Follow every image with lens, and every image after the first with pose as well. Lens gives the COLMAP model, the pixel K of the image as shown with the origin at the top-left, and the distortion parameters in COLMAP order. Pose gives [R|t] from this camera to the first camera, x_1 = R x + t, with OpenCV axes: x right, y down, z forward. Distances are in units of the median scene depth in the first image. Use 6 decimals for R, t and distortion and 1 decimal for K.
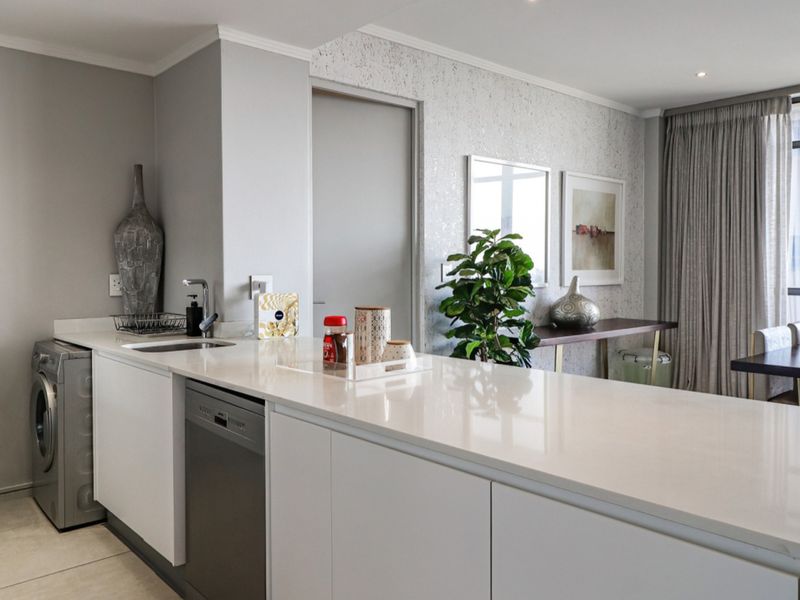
lens RADIAL K [[643.6, 0, 397.5], [0, 643.6, 295.9], [0, 0, 1]] dist [0.012809, 0.000938]
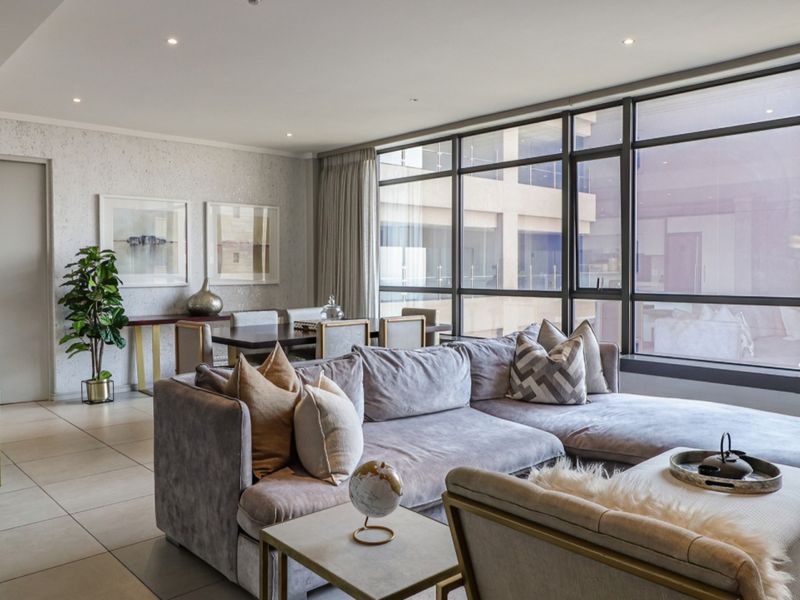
lens RADIAL K [[643.6, 0, 401.5], [0, 643.6, 298.3], [0, 0, 1]] dist [0.012809, 0.000938]
pose [[0.999896, -0.005406, 0.013372, 0.632901], [0.005407, 0.999985, -0.000056, 0.014832], [-0.013372, 0.000128, 0.999911, -0.374465]]
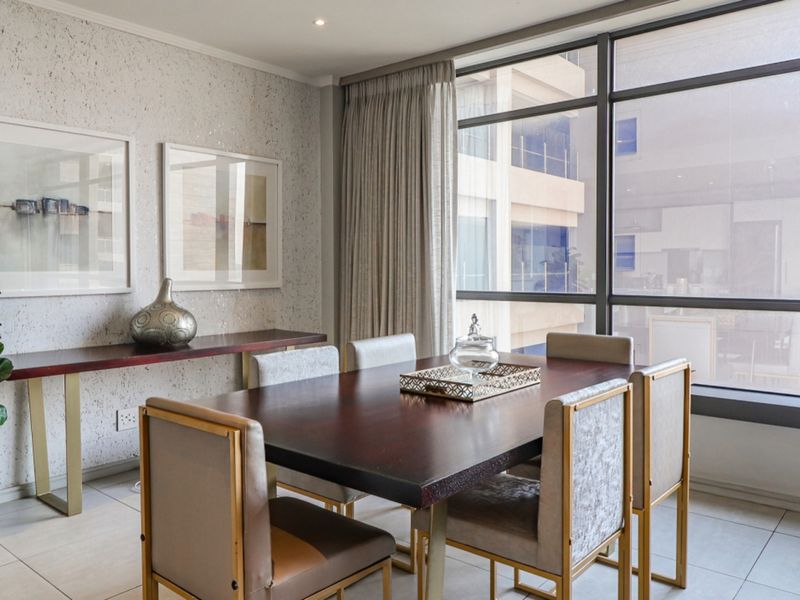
lens RADIAL K [[643.6, 0, 396.5], [0, 643.6, 296.2], [0, 0, 1]] dist [0.012809, 0.000938]
pose [[0.990577, -0.009000, 0.136659, 0.411984], [0.009222, 0.999957, -0.000986, -0.005572], [-0.136644, 0.002237, 0.990618, 0.187197]]
